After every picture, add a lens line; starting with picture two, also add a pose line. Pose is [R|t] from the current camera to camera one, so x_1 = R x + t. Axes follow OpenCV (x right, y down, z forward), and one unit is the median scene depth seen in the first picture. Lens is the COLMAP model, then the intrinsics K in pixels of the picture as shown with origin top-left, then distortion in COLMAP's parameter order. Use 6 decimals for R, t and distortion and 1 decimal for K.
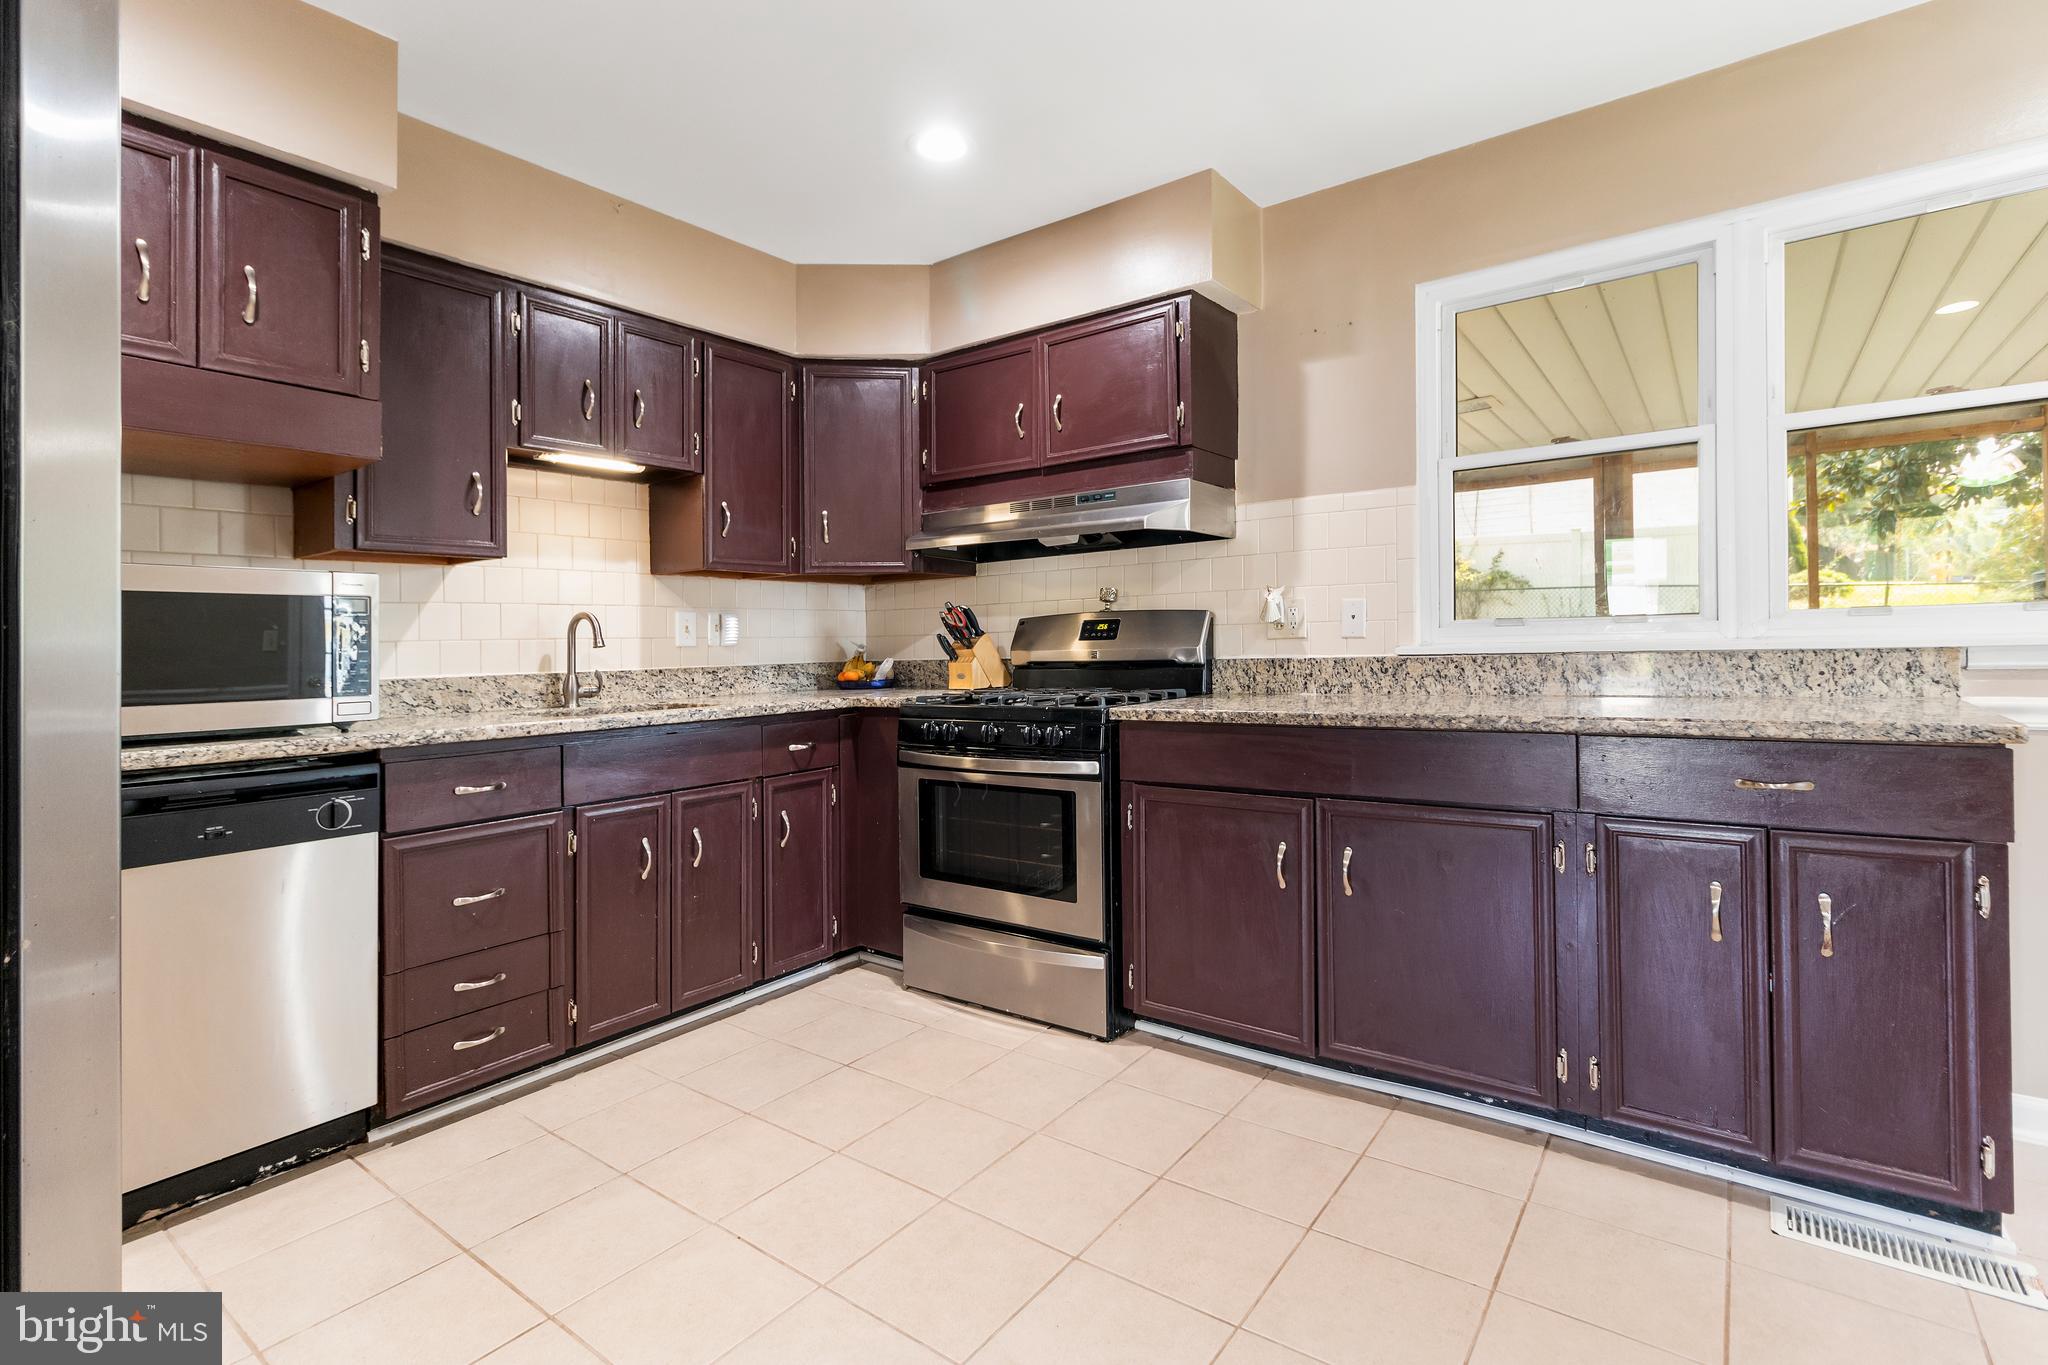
lens RADIAL K [[959.2, 0, 1019.1], [0, 959.2, 656.4], [0, 0, 1]] dist [-0.000598, 0.000168]
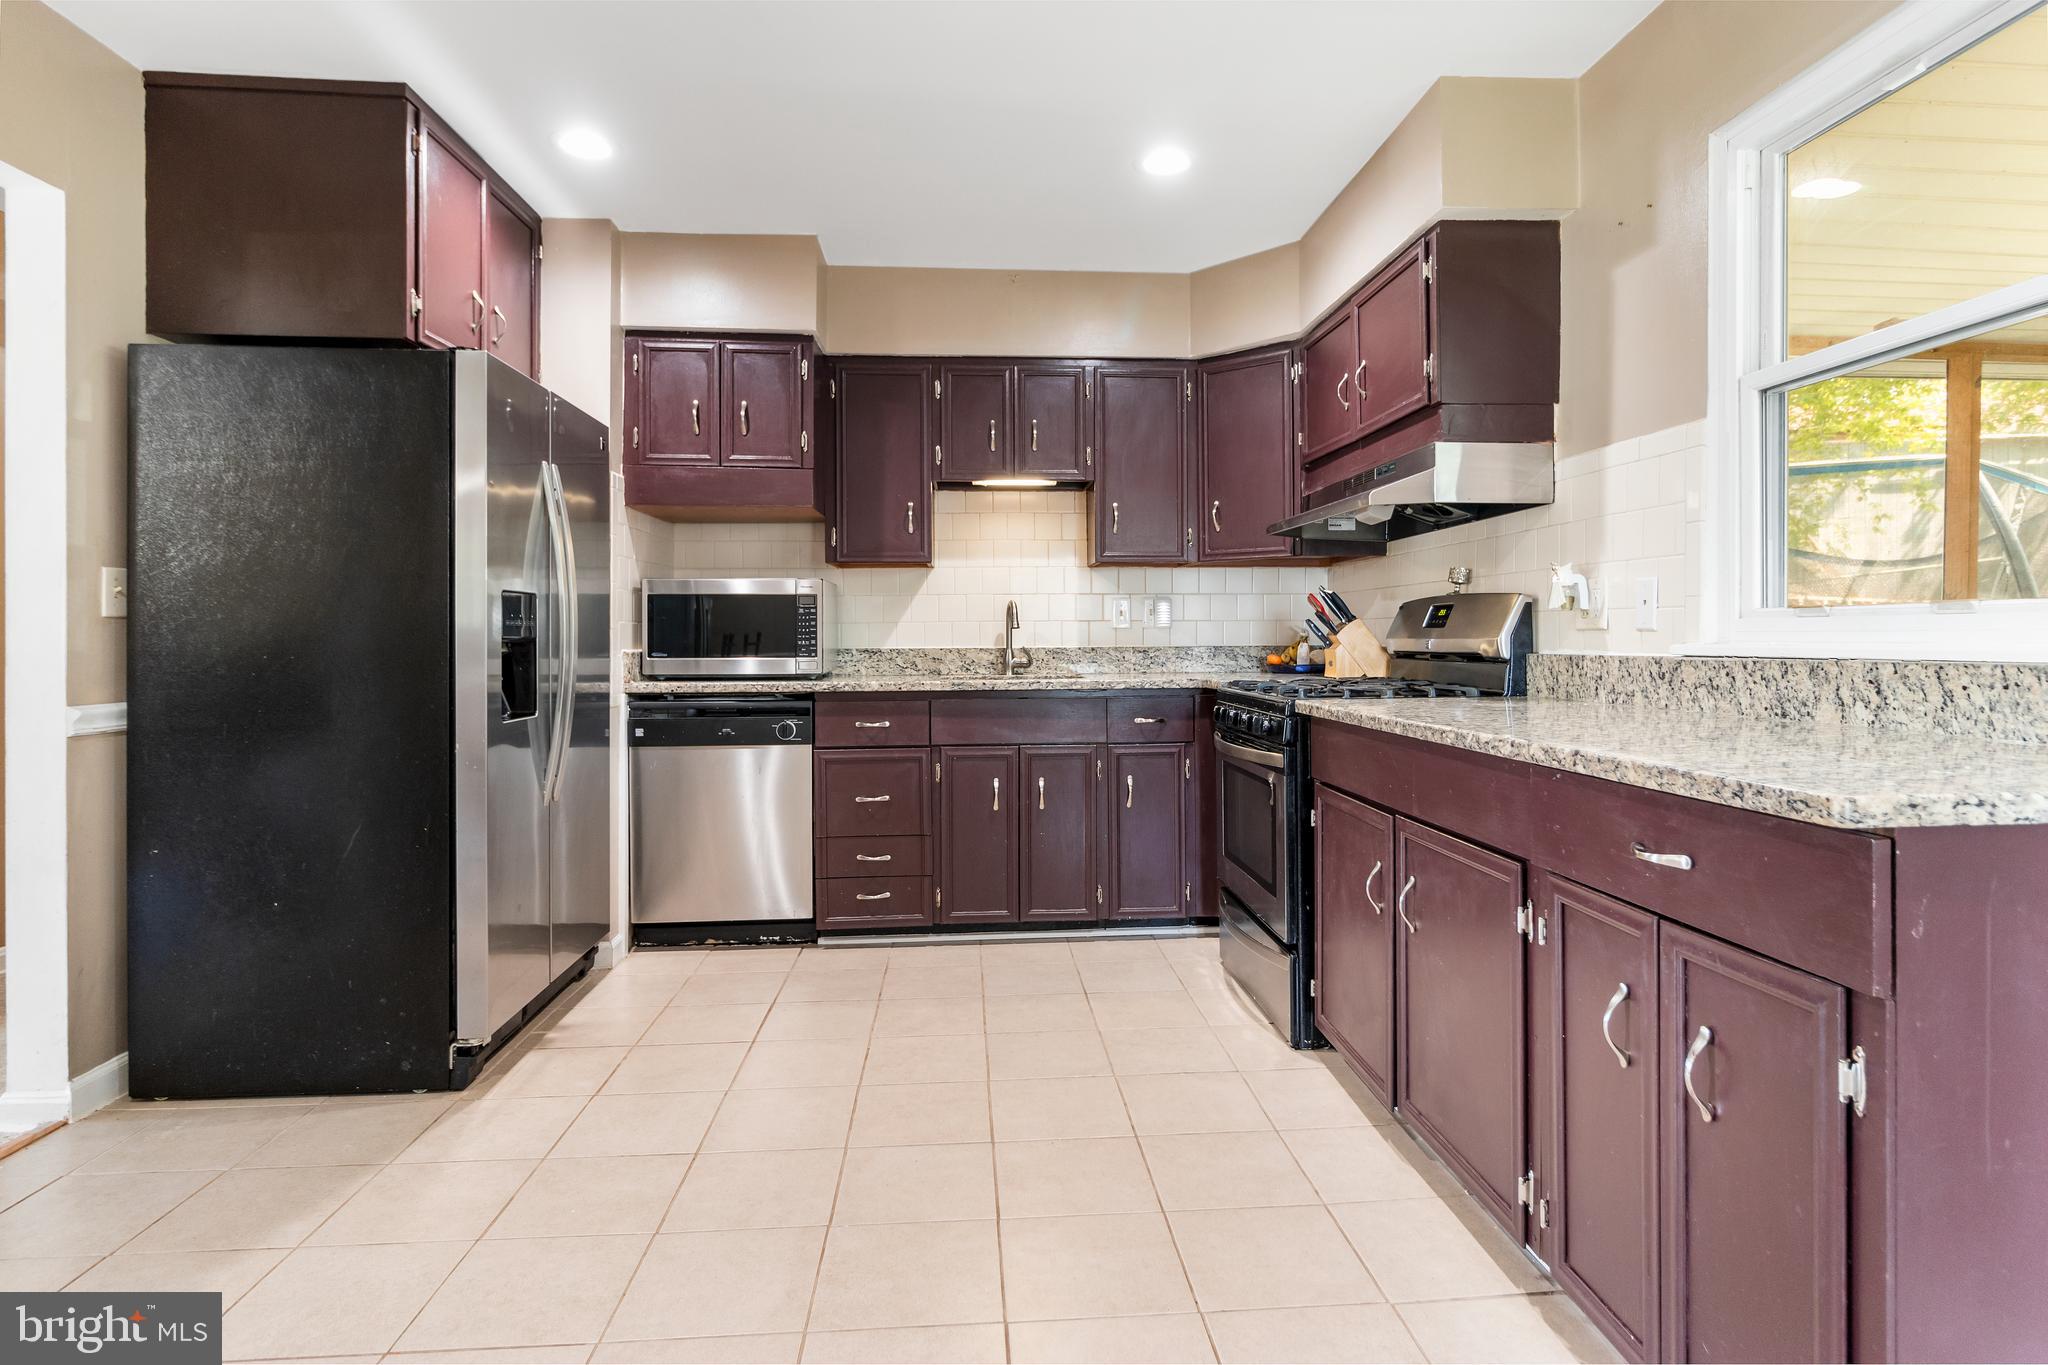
lens RADIAL K [[1065.6, 0, 1030.9], [0, 1065.6, 654.4], [0, 0, 1]] dist [-0.002997, -0.001022]
pose [[0.657570, 0.032951, -0.752673, 0.673777], [-0.018738, 0.999449, 0.027385, -0.014829], [0.753160, -0.003904, 0.657825, 0.098305]]
